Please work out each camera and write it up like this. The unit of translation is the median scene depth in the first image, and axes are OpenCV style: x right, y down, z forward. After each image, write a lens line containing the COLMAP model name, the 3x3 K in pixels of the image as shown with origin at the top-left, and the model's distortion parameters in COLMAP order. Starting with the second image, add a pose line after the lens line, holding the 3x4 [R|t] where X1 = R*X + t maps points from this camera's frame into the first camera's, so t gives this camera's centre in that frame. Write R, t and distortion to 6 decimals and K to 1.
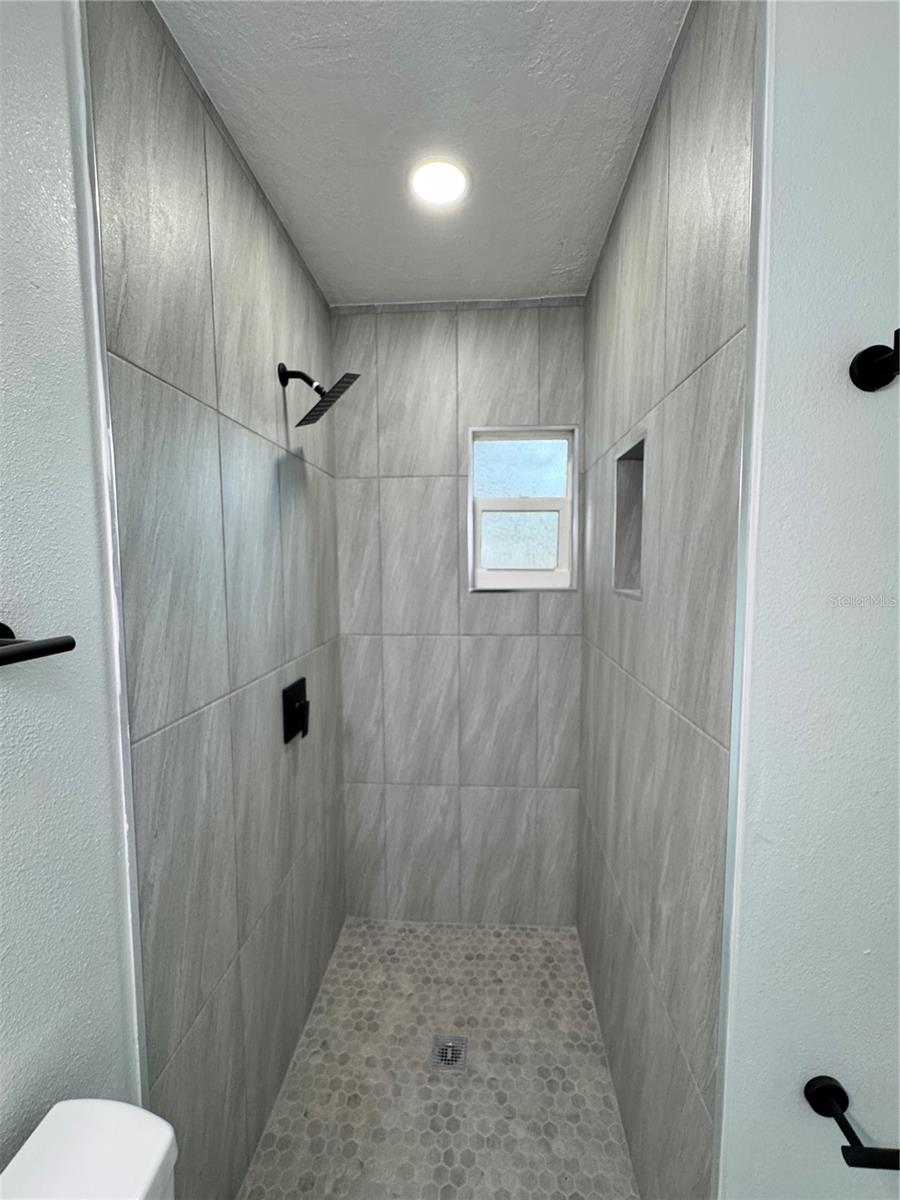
lens RADIAL K [[481.4, 0, 446.8], [0, 481.4, 598.9], [0, 0, 1]] dist [-0.003858, 0.000045]
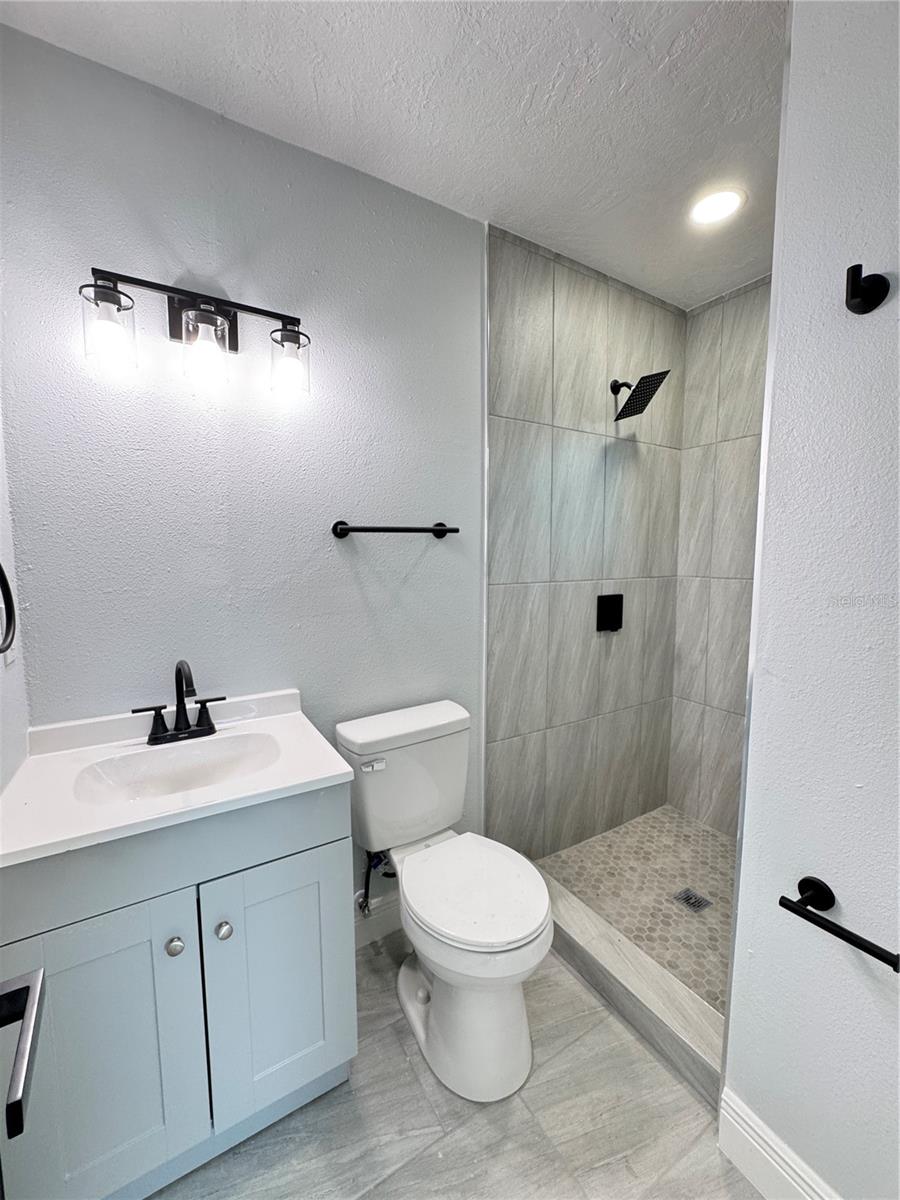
lens RADIAL K [[481.4, 0, 454.7], [0, 481.4, 597.7], [0, 0, 1]] dist [-0.003858, 0.000045]
pose [[0.580433, 0.080669, -0.810302, 0.588950], [-0.066166, 0.996463, 0.051806, 0.133774], [0.811615, 0.023545, 0.583718, -0.249750]]
